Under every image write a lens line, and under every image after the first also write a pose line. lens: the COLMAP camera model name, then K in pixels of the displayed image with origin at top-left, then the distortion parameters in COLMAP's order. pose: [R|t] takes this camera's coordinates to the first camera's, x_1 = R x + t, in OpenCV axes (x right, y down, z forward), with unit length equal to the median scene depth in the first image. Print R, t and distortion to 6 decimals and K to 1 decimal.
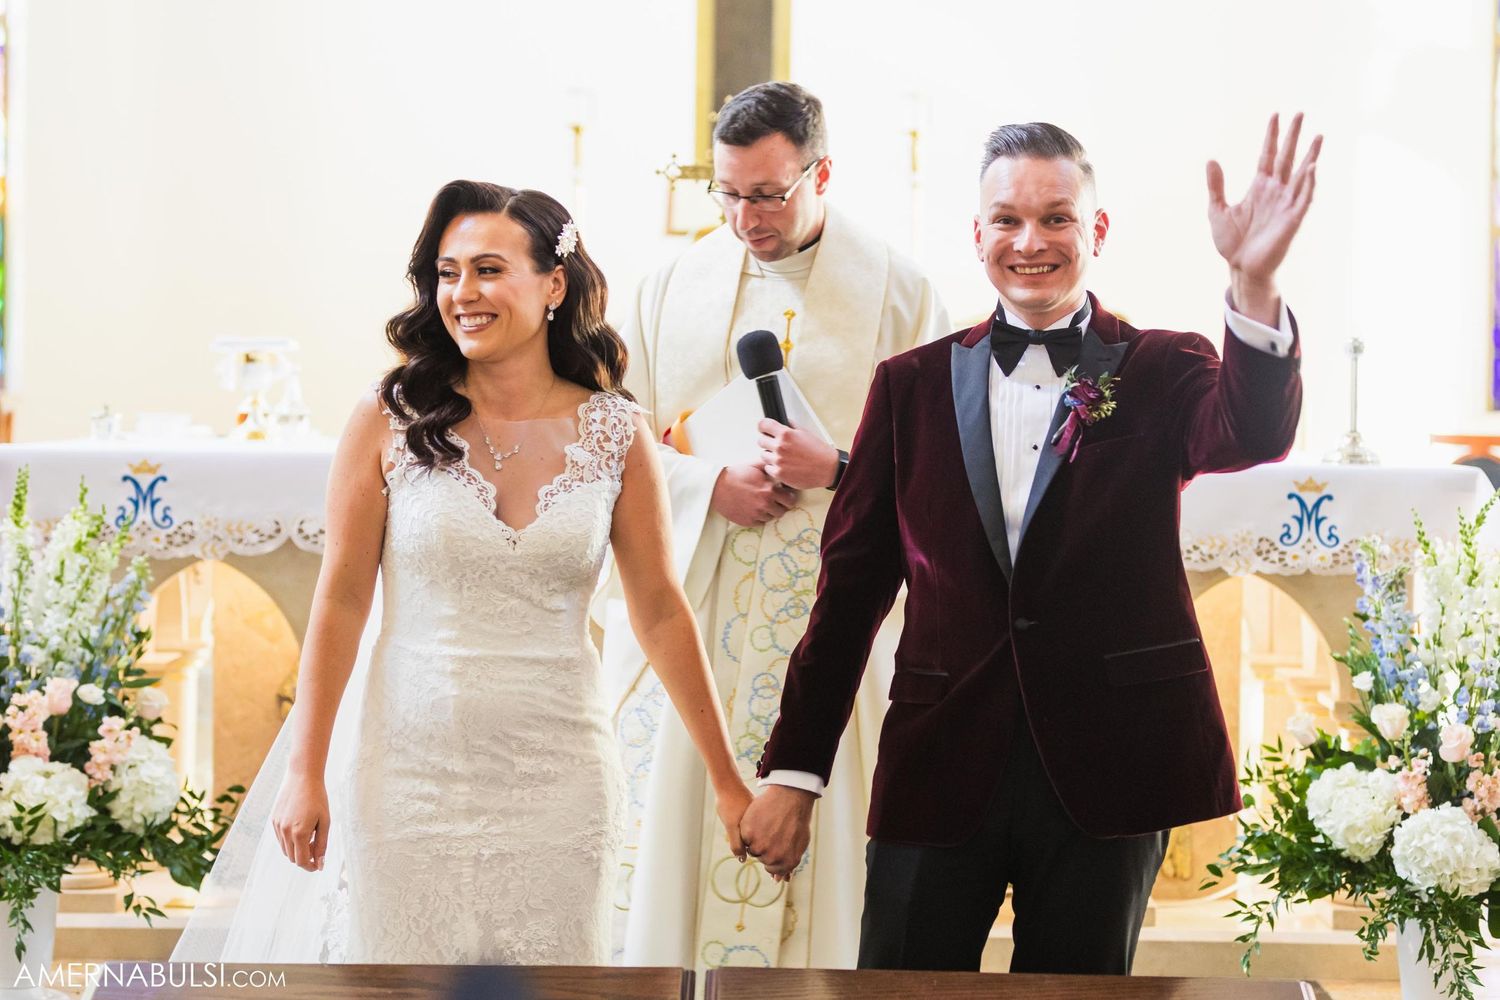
lens RADIAL K [[3251.9, 0, 748.5], [0, 3251.9, 506.6], [0, 0, 1]] dist [0.117336, 0.000000]
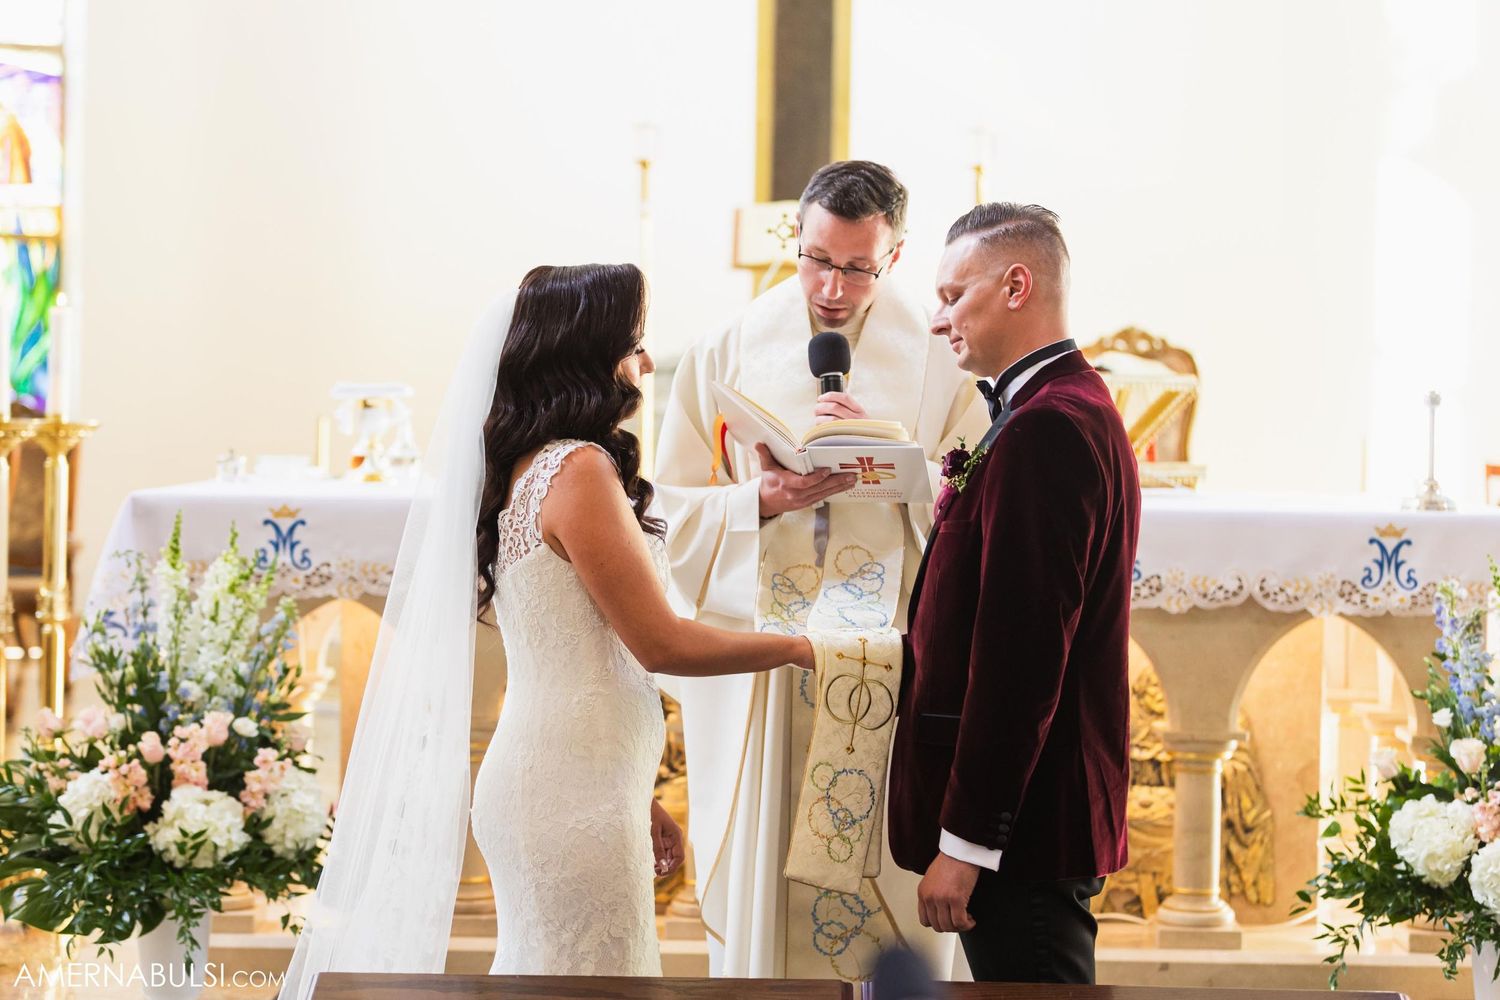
lens RADIAL K [[3393.5, 0, 753.0], [0, 3393.5, 511.6], [0, 0, 1]] dist [0.027659, 0.000000]
pose [[0.999993, 0.002004, -0.003045, -0.031998], [-0.002016, 0.999990, -0.004023, -0.008403], [0.003036, 0.004029, 0.999987, -0.102597]]
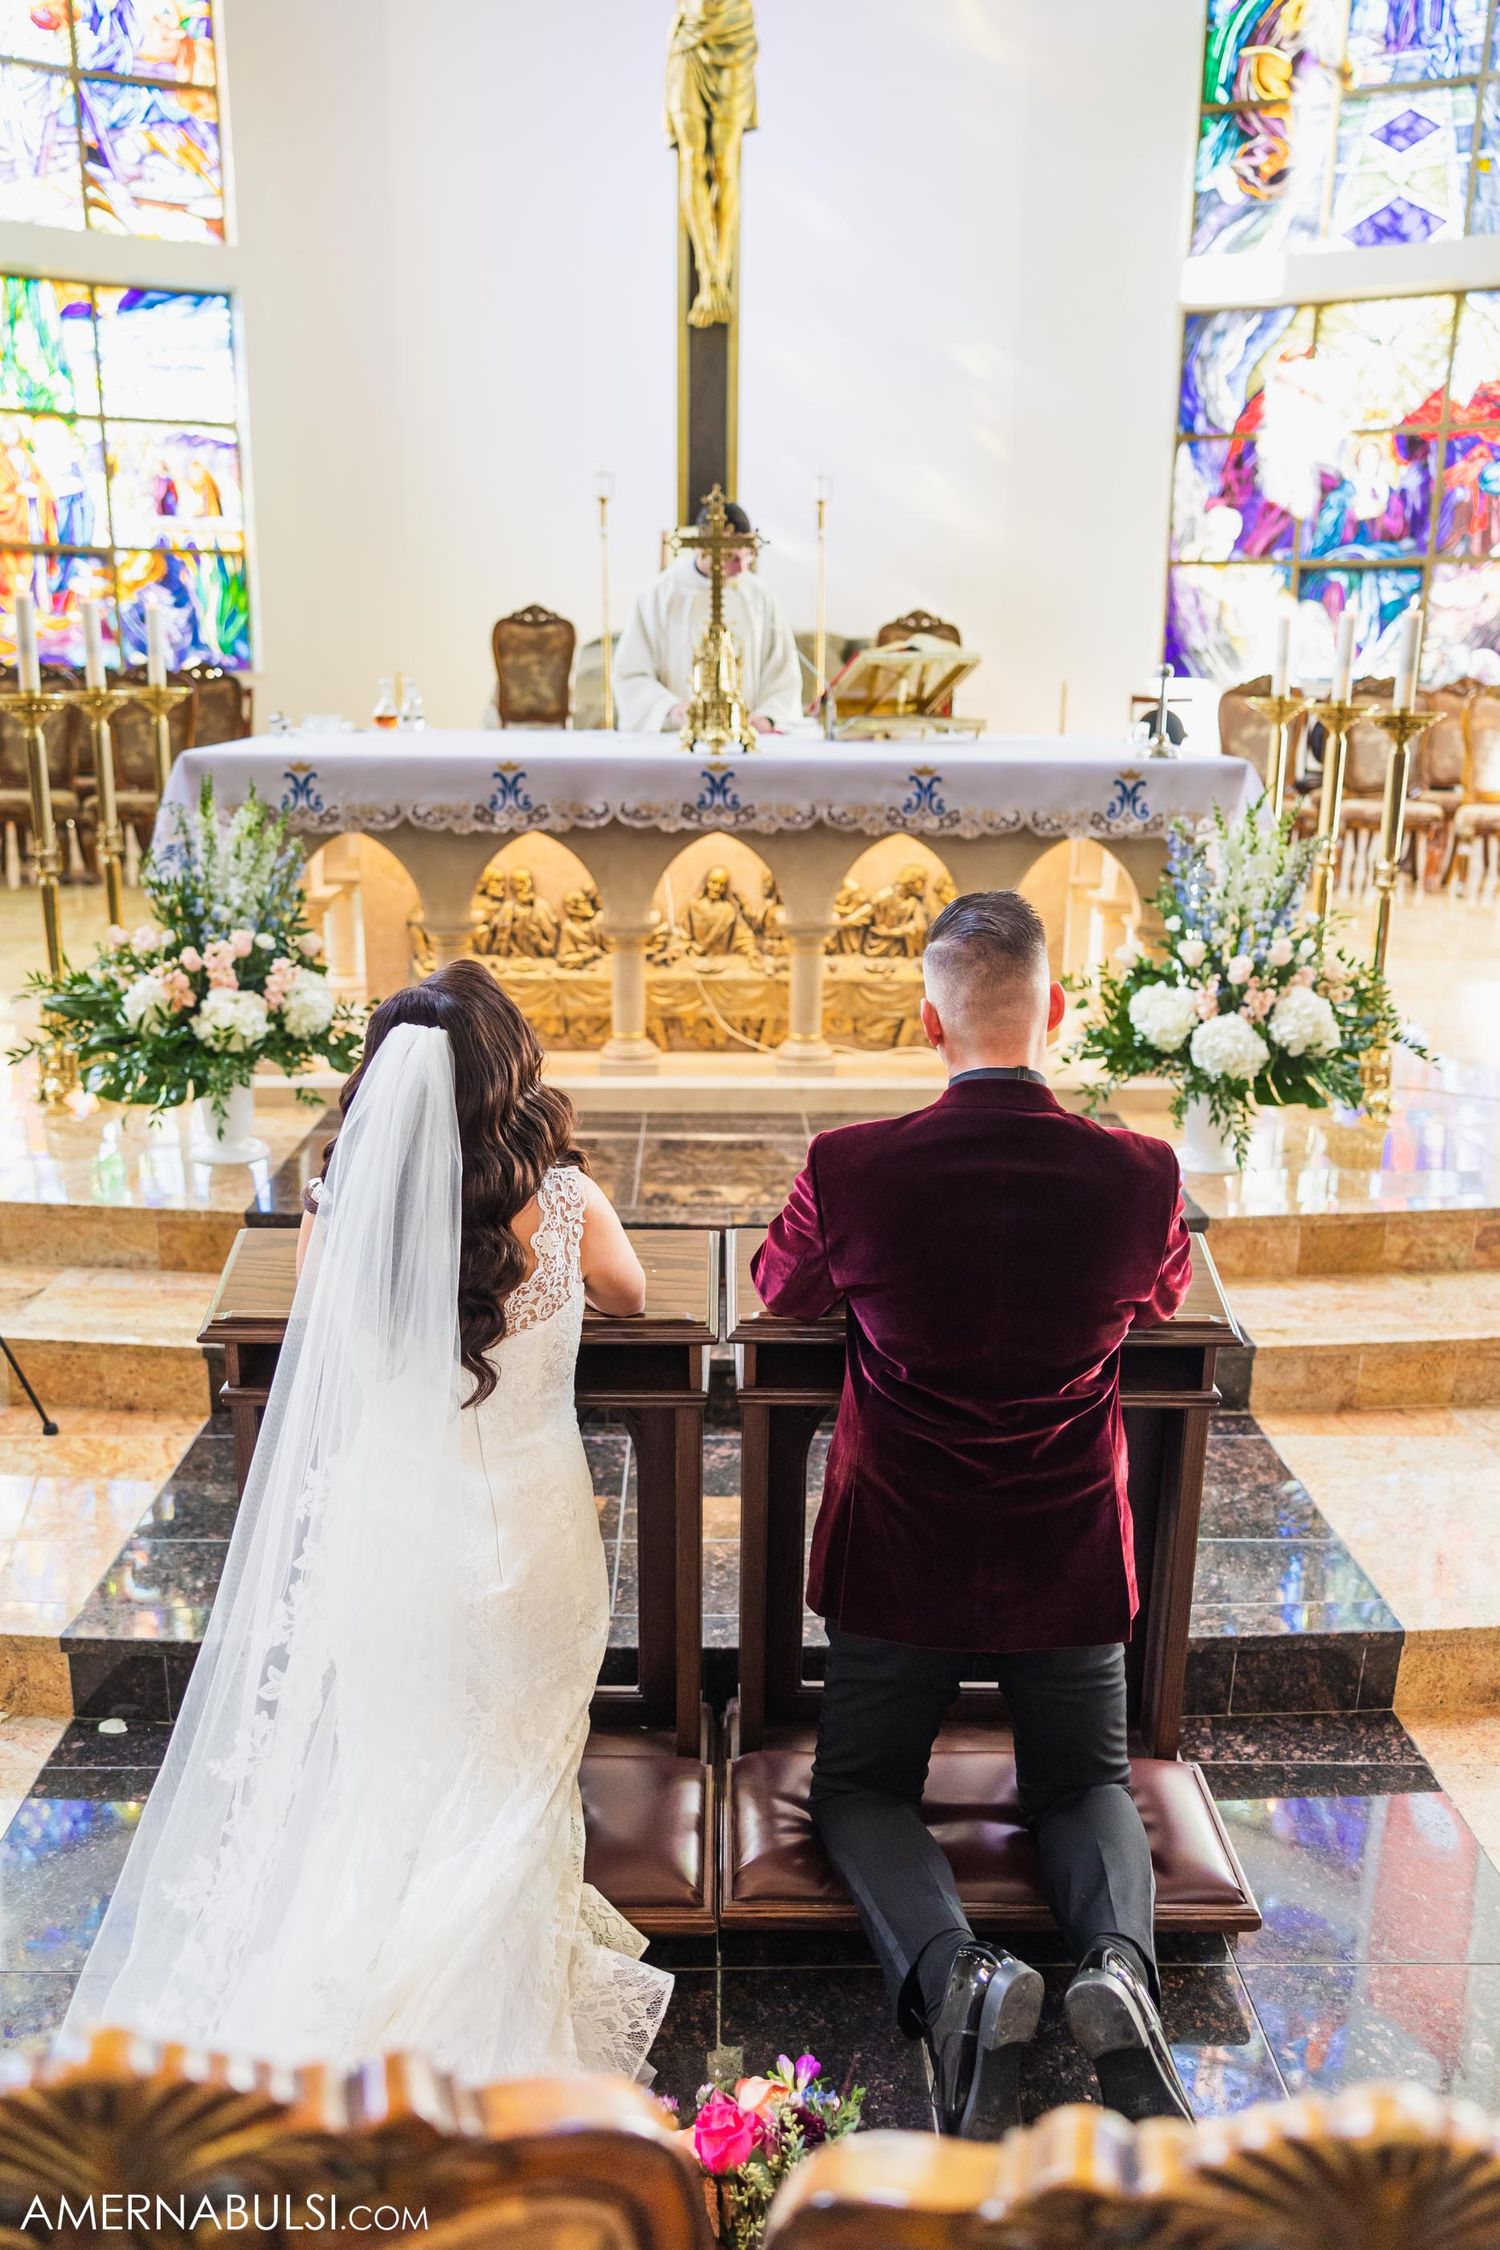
lens RADIAL K [[1758.7, 0, 739.7], [0, 1758.7, 1112.0], [0, 0, 1]] dist [0.035485, -0.022694]
pose [[0.999765, -0.010558, 0.018952, -0.013507], [0.006108, 0.975234, 0.221090, -0.035913], [-0.020817, -0.220922, 0.975069, 0.241007]]
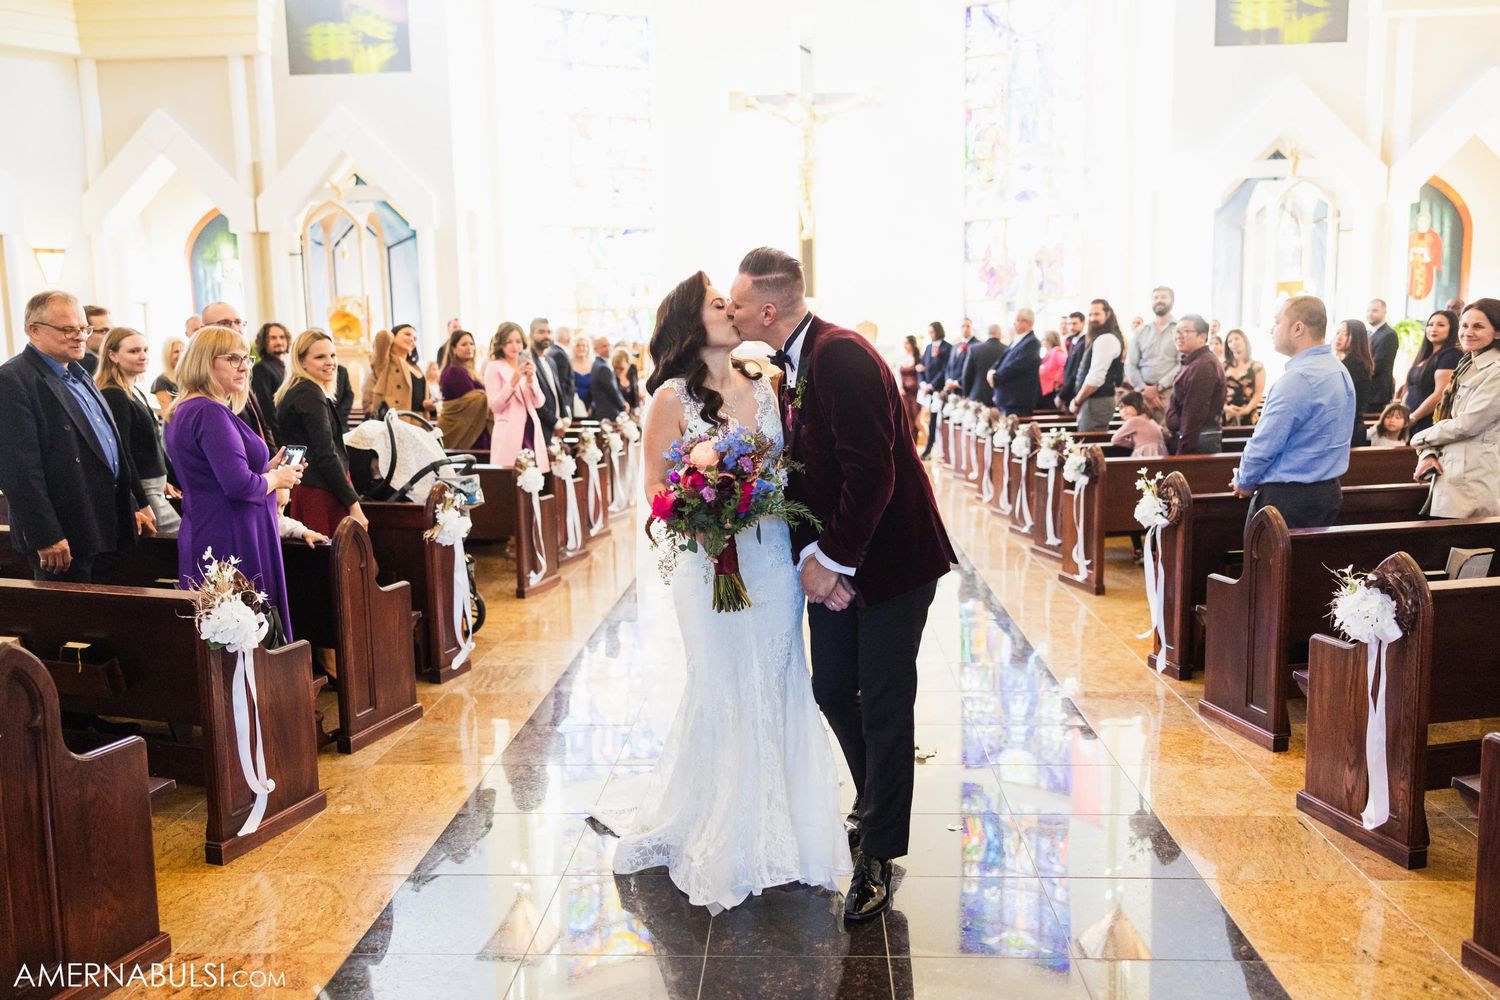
lens RADIAL K [[1172.4, 0, 751.3], [0, 1172.4, 486.4], [0, 0, 1]] dist [0.035485, -0.022694]
pose [[0.997939, -0.028147, -0.057672, 0.015476], [0.033894, 0.994285, 0.101235, 0.004465], [0.054493, -0.102981, 0.993189, -1.924017]]
